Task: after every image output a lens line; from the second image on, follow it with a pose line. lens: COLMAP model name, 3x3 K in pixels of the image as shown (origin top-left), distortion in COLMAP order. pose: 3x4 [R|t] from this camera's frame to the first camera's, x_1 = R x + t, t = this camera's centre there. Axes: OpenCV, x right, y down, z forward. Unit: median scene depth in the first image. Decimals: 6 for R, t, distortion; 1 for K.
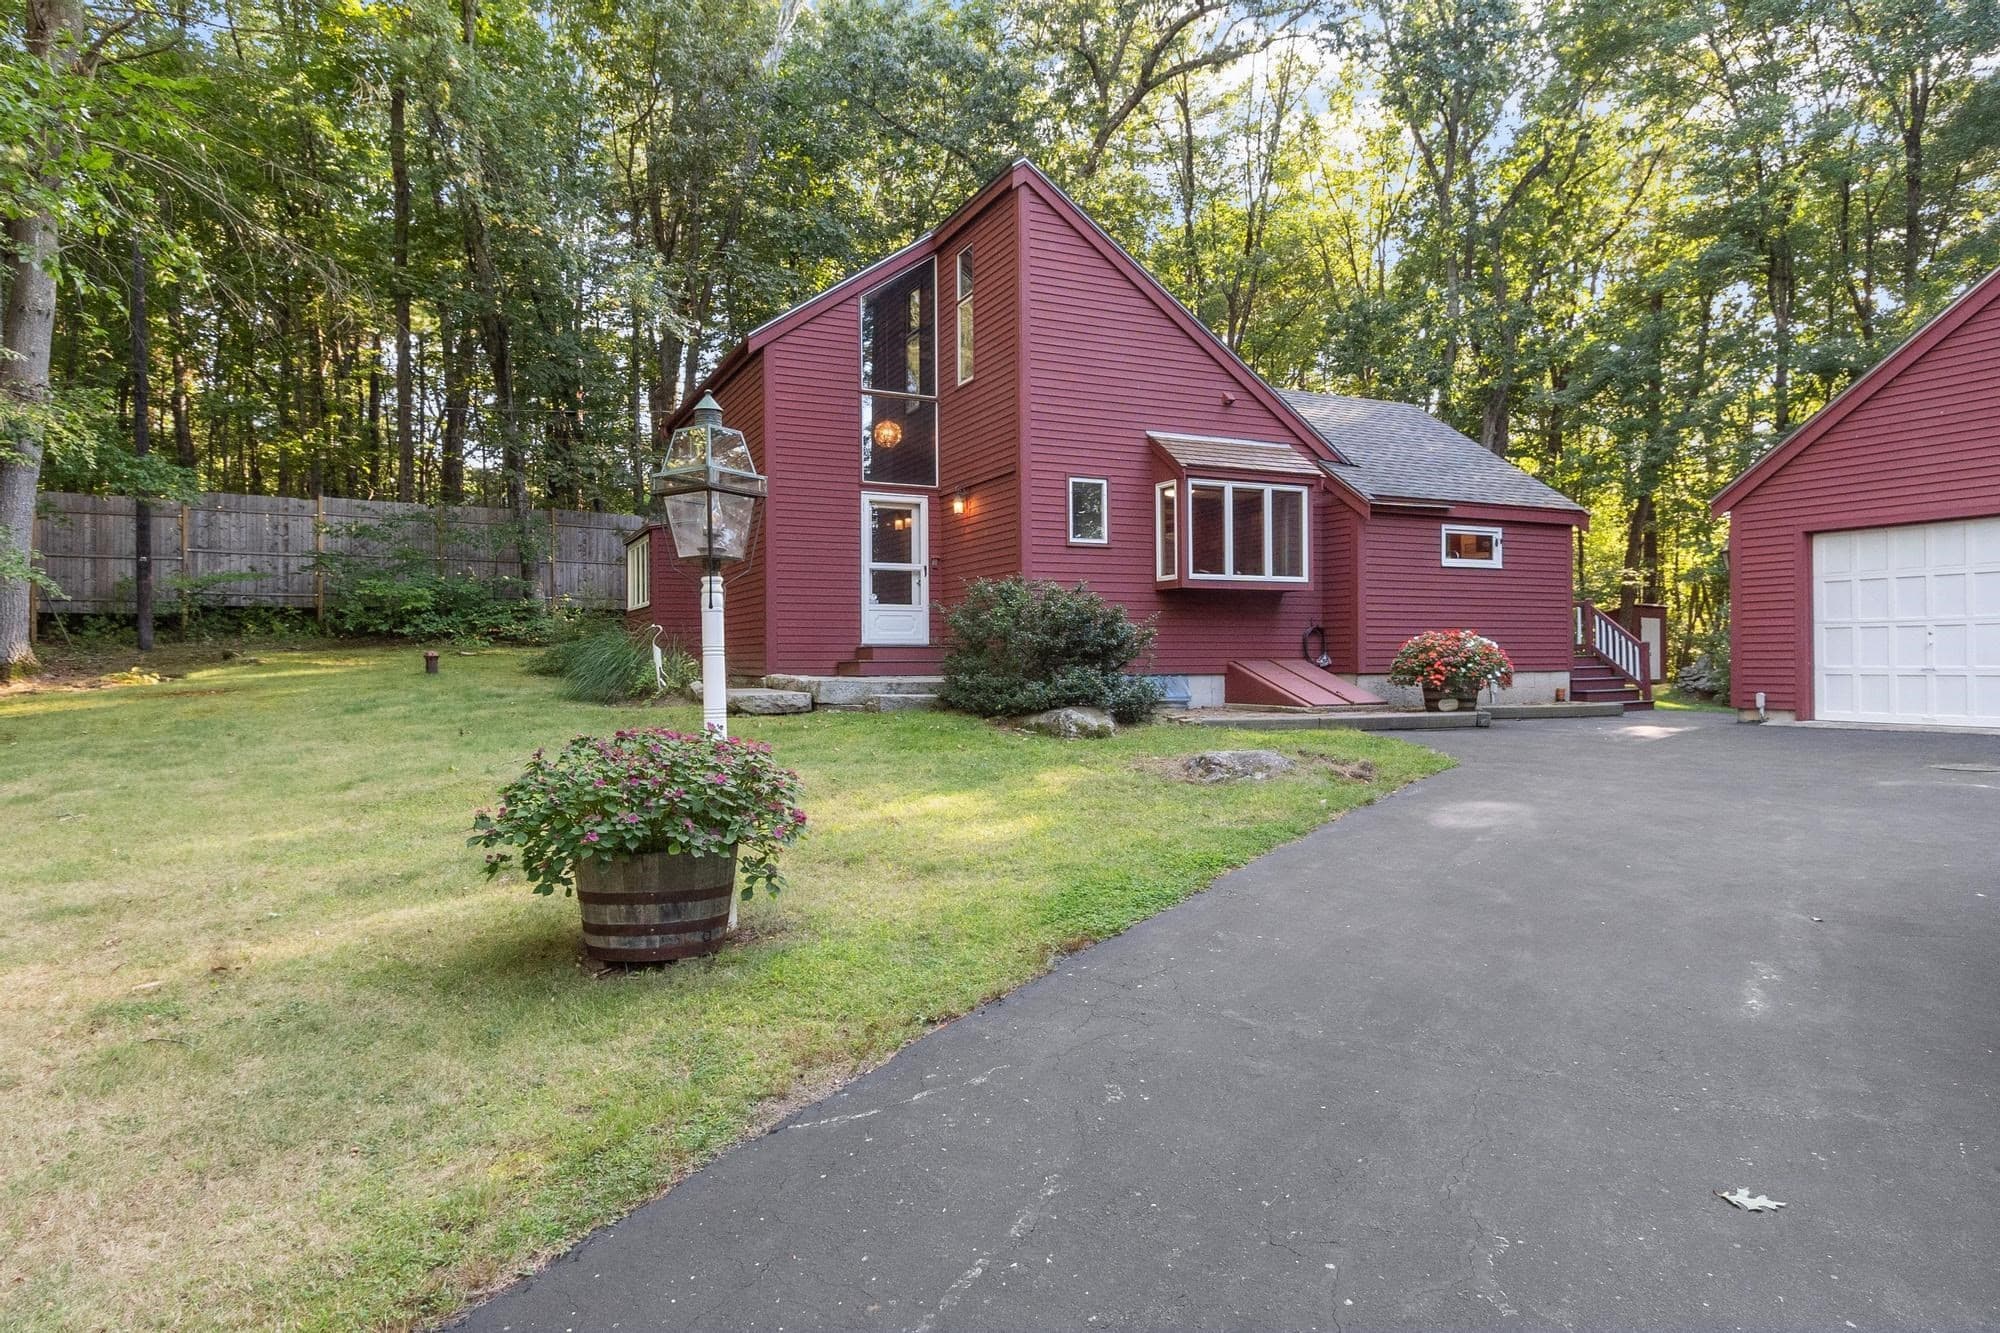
lens RADIAL K [[1181.0, 0, 991.6], [0, 1181.0, 664.8], [0, 0, 1]] dist [0.009906, -0.000761]
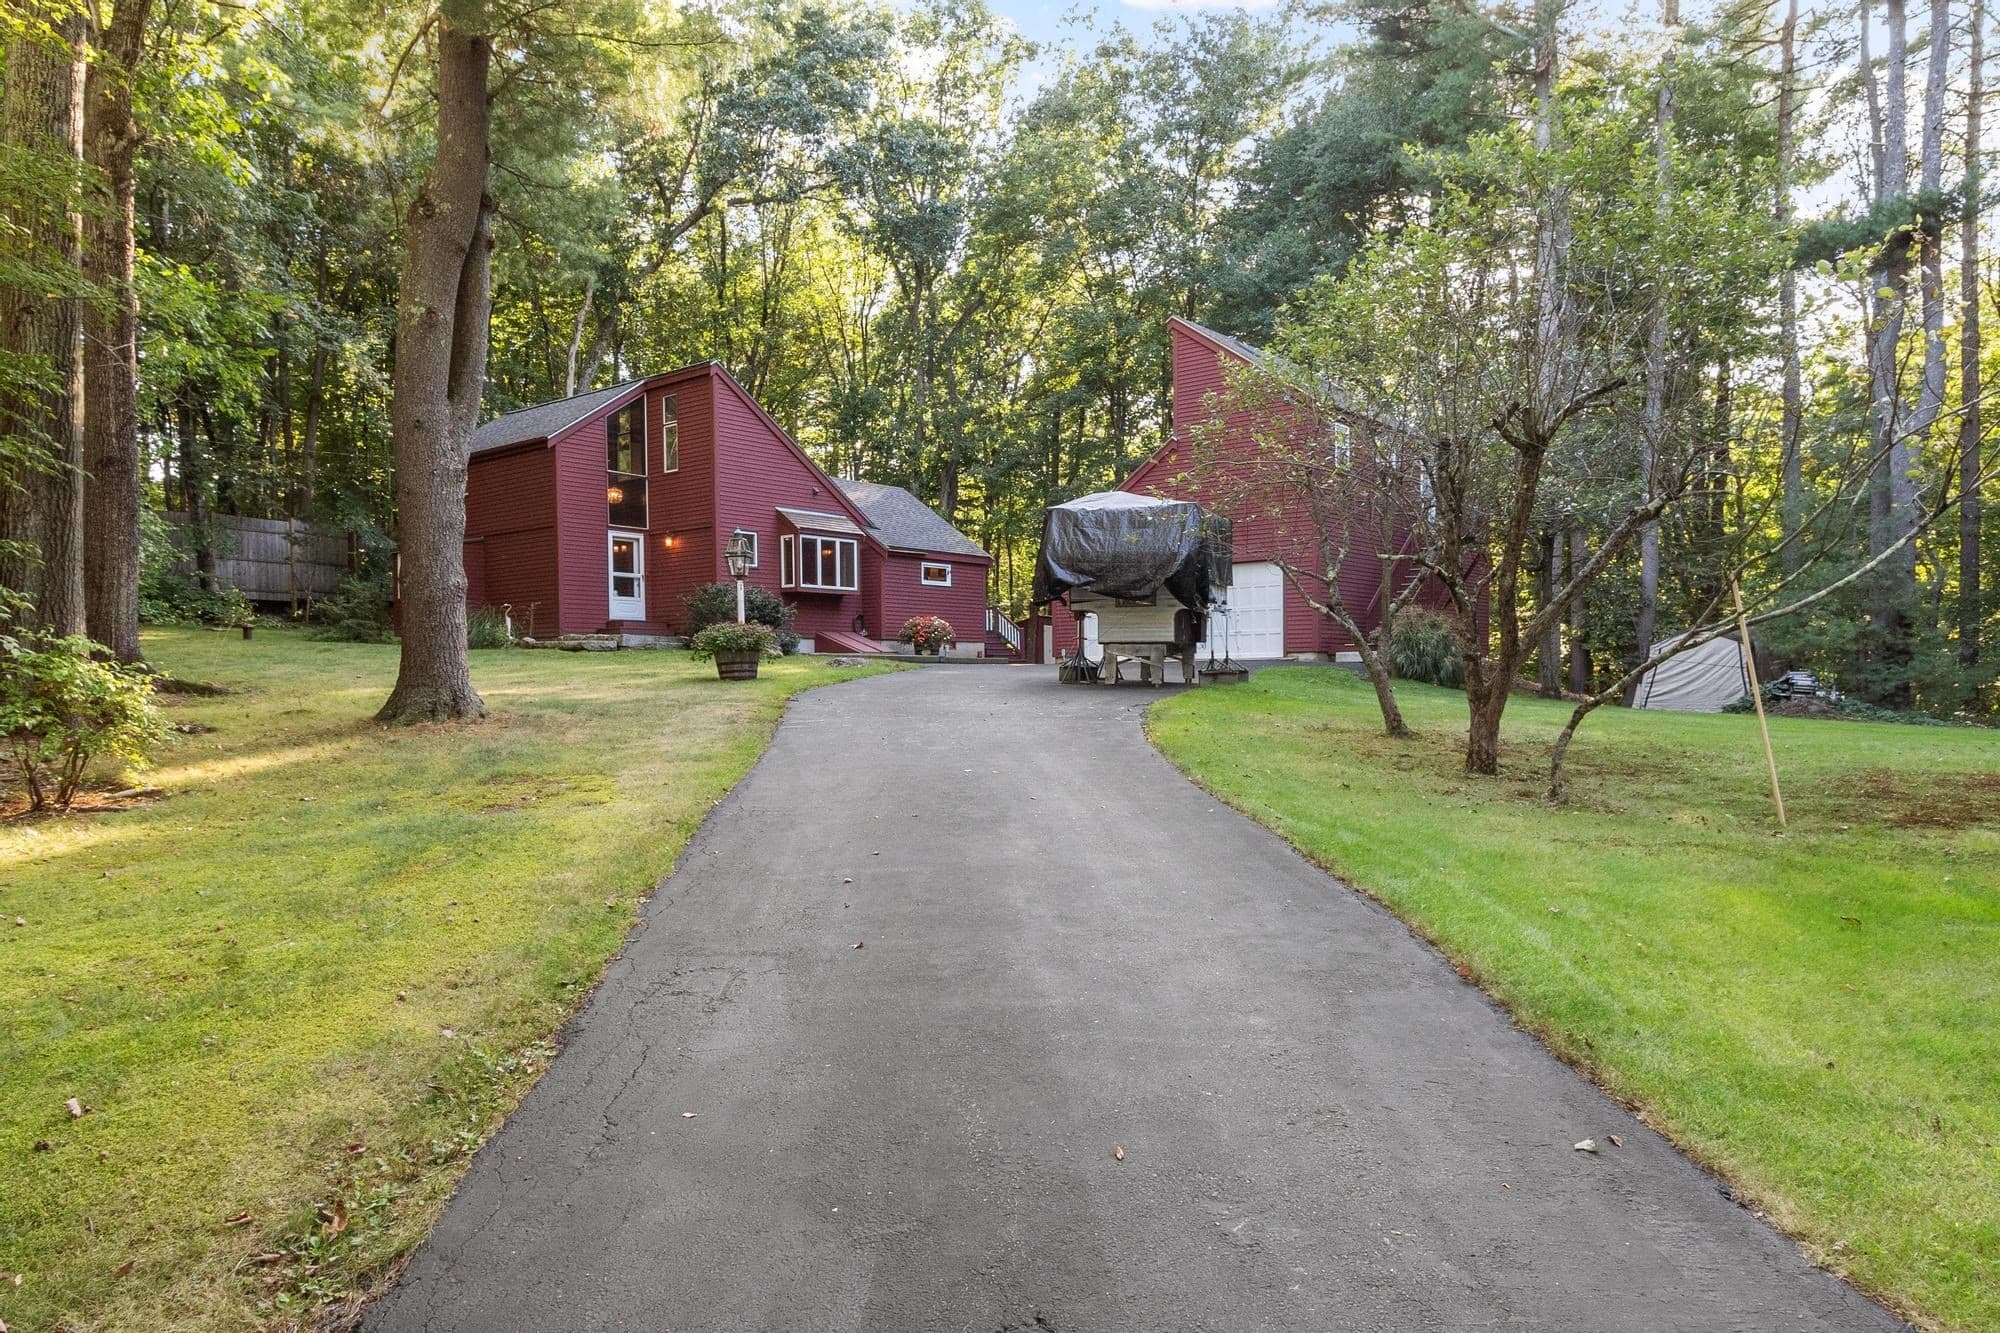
lens RADIAL K [[1276.5, 0, 987.6], [0, 1276.5, 715.6], [0, 0, 1]] dist [0.017041, 0.000307]
pose [[0.909424, -0.013006, 0.415667, -0.392799], [0.003552, 0.999717, 0.023508, 0.082797], [-0.415856, -0.019903, 0.909213, -0.948059]]
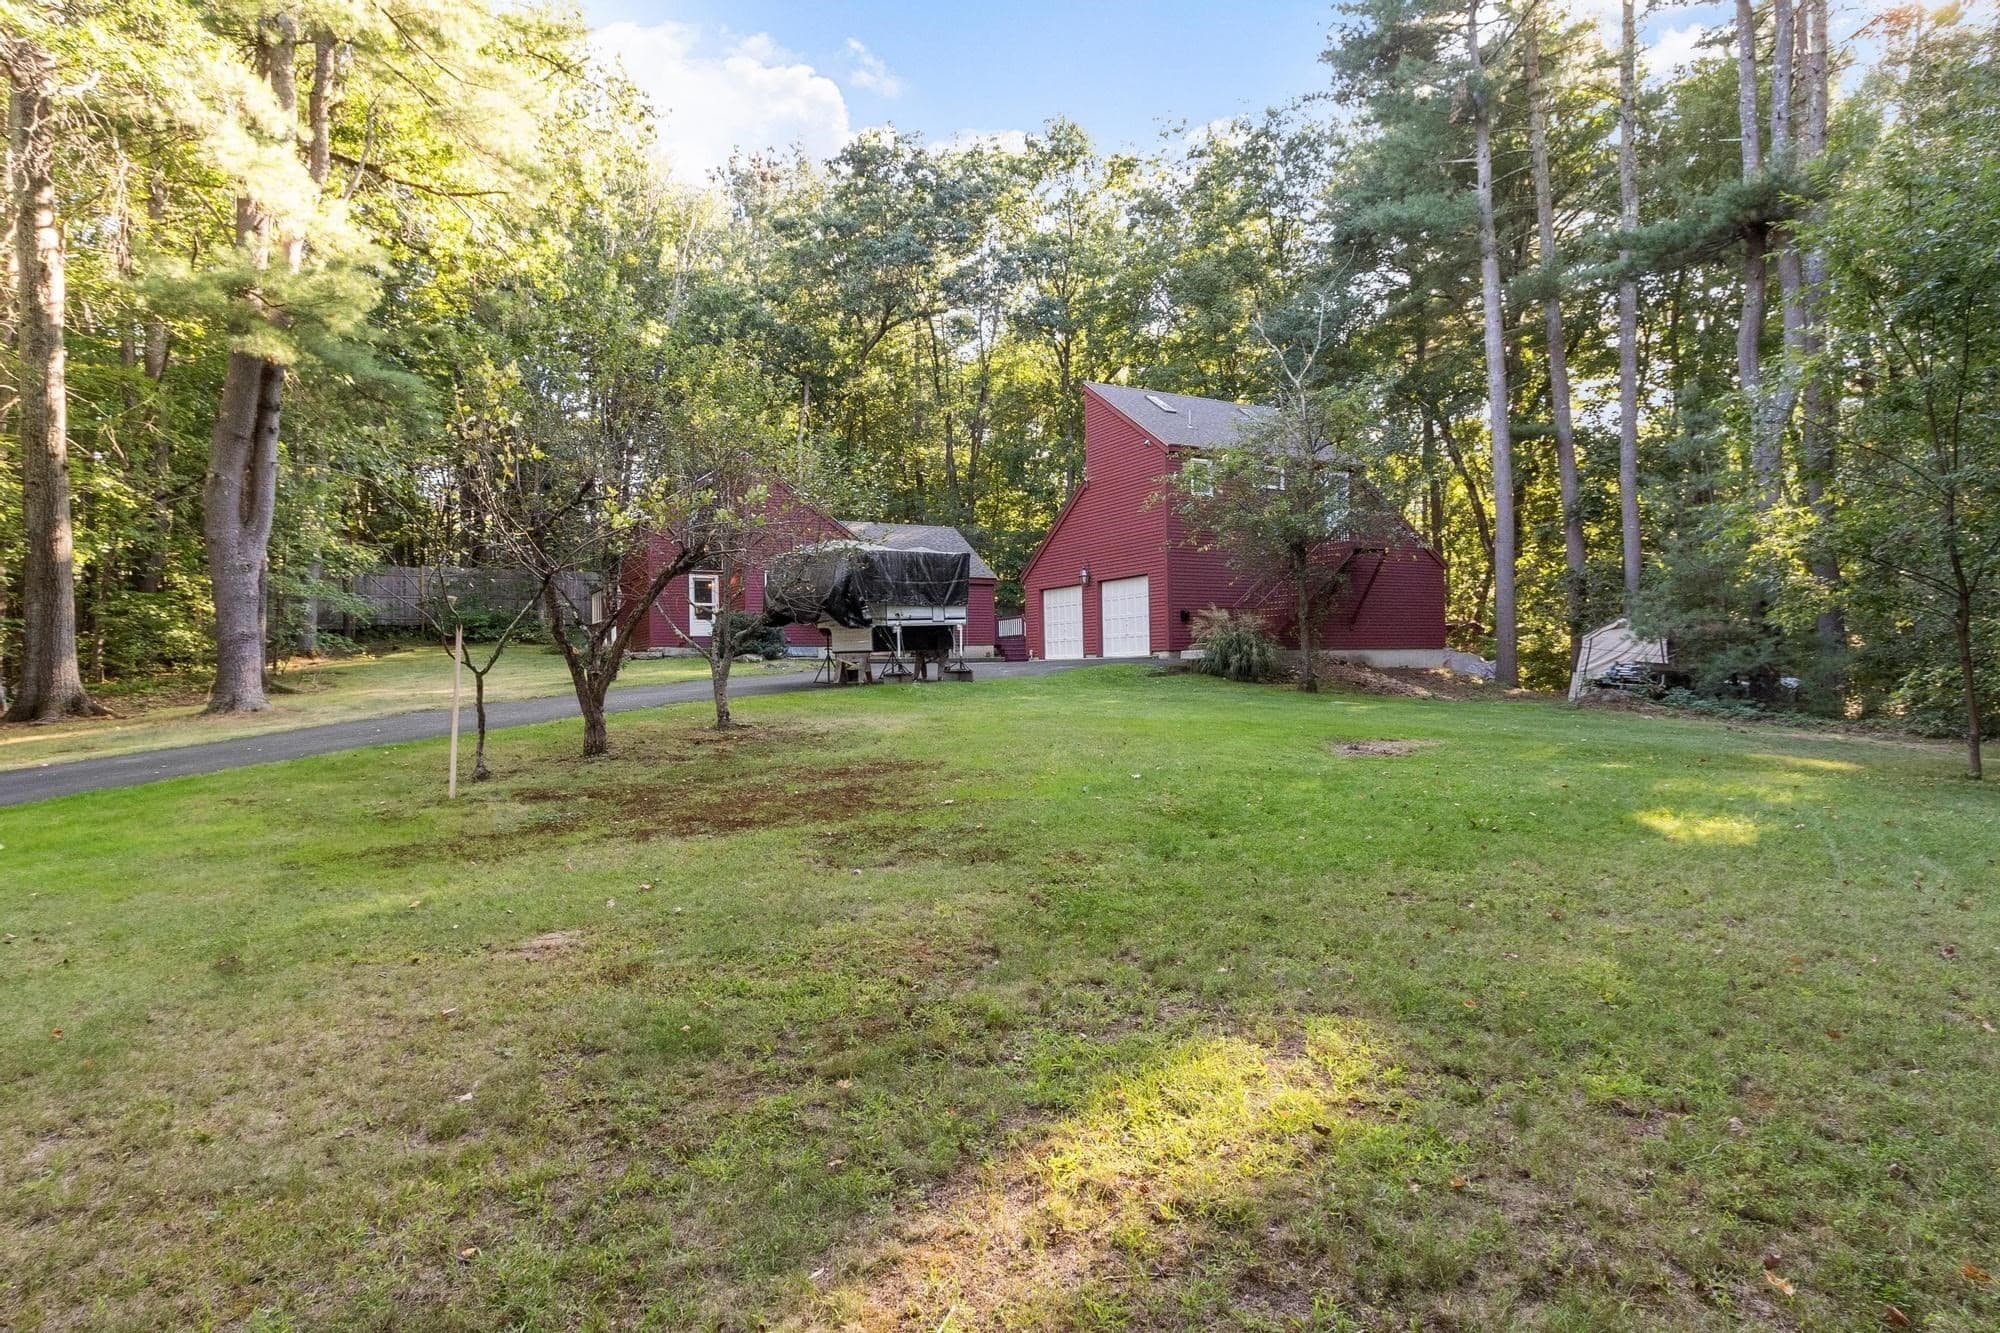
lens RADIAL K [[1044.1, 0, 986.5], [0, 1044.1, 672.2], [0, 0, 1]] dist [0.006137, 0.000705]
pose [[0.997677, -0.012589, 0.066942, 0.368268], [0.012766, 0.999916, -0.002217, 0.072537], [-0.066908, 0.003067, 0.997754, -1.246679]]
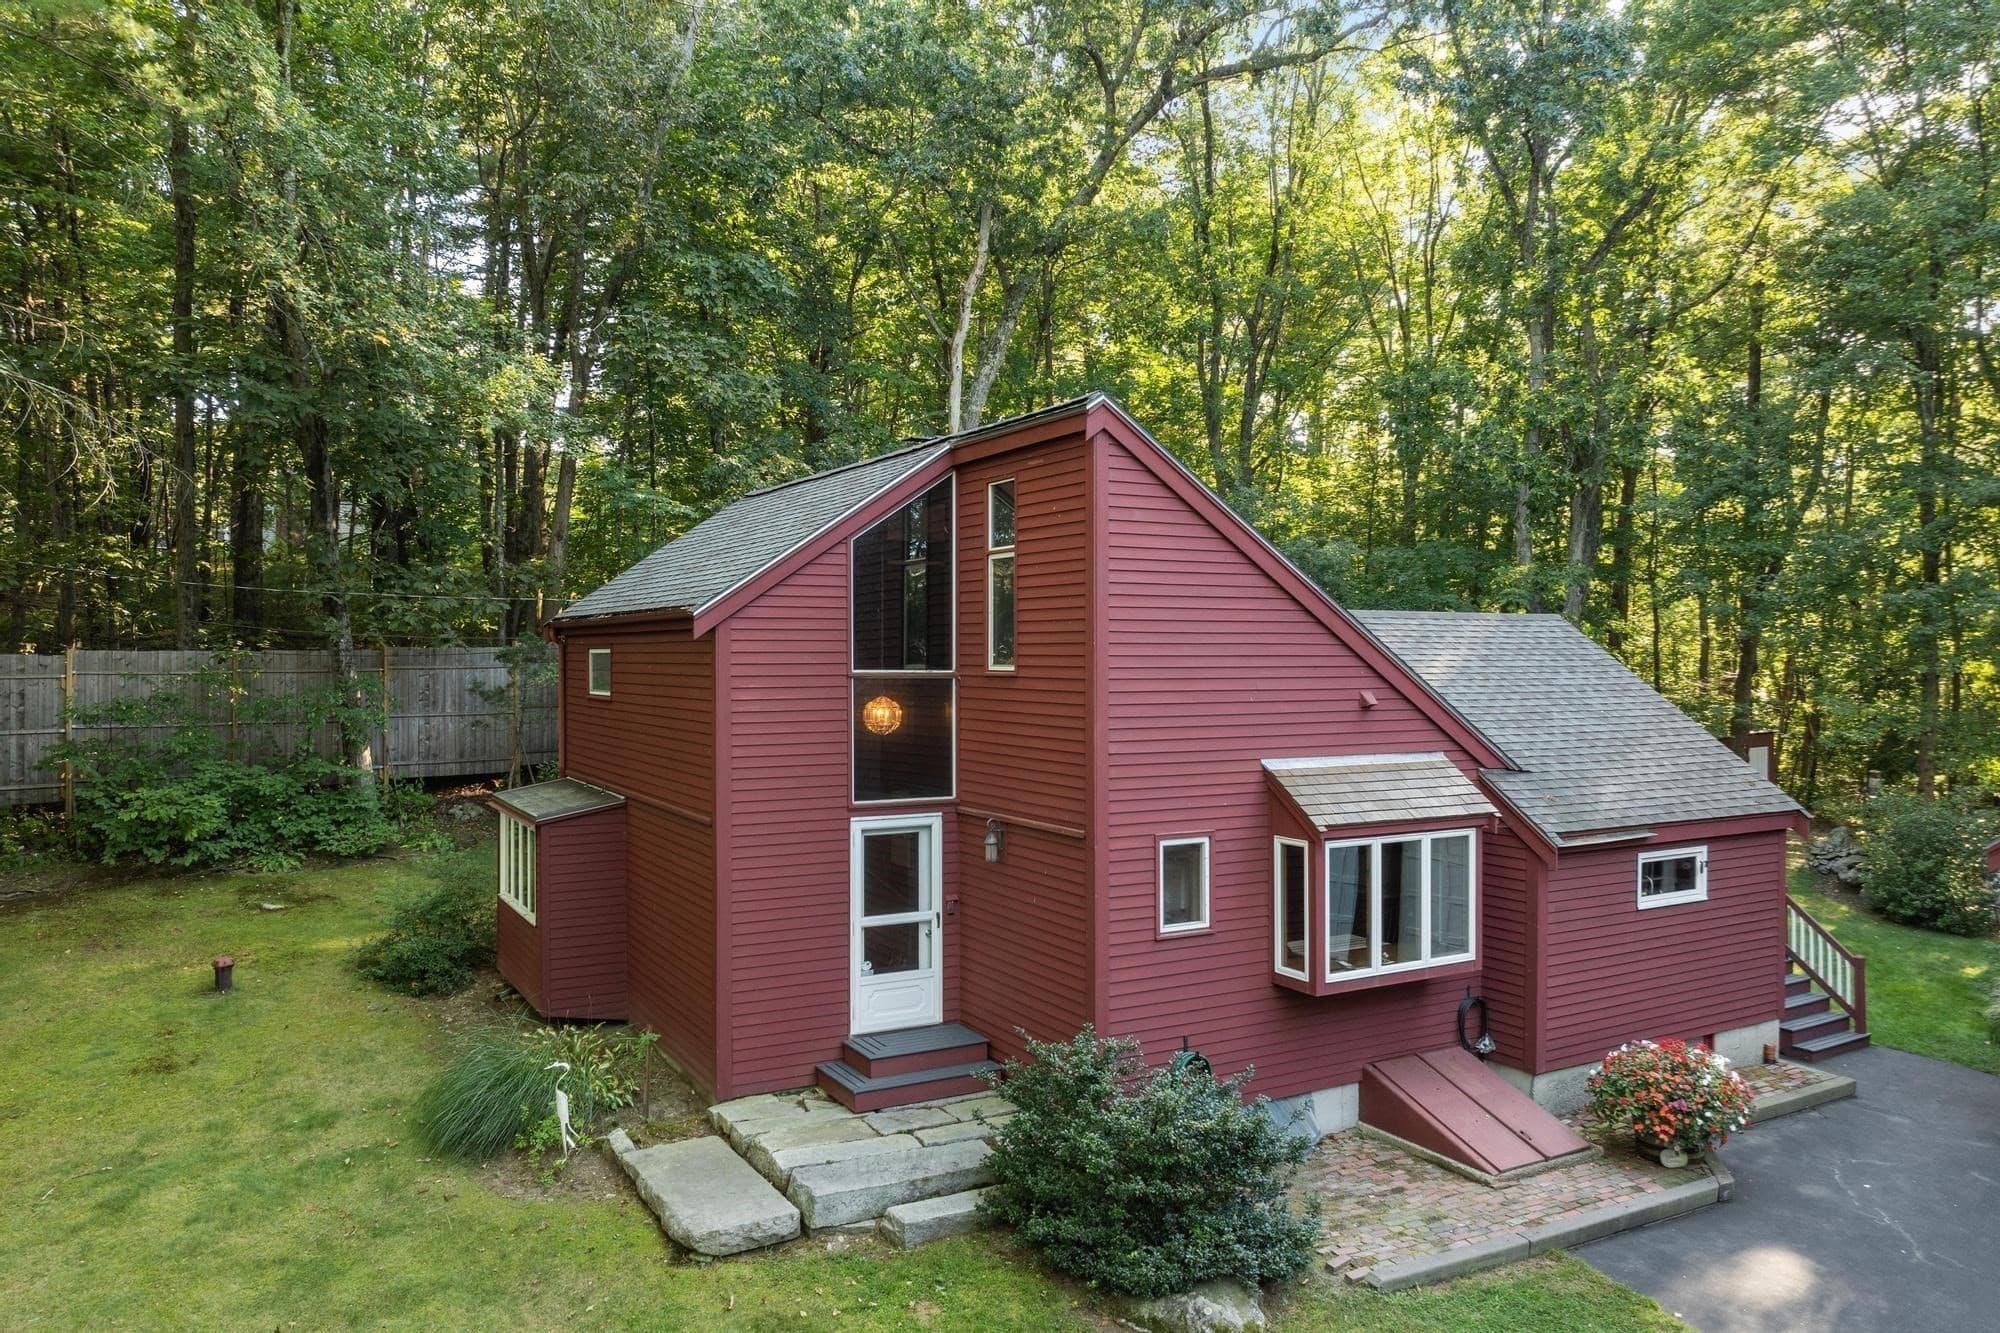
lens RADIAL K [[1437.1, 0, 1020.5], [0, 1437.1, 656.6], [0, 0, 1]] dist [-0.045588, 0.013385]
pose [[0.997160, 0.006531, 0.075028, -0.075586], [-0.006189, 0.999969, -0.004786, -0.244307], [-0.075057, 0.004308, 0.997170, 0.143295]]
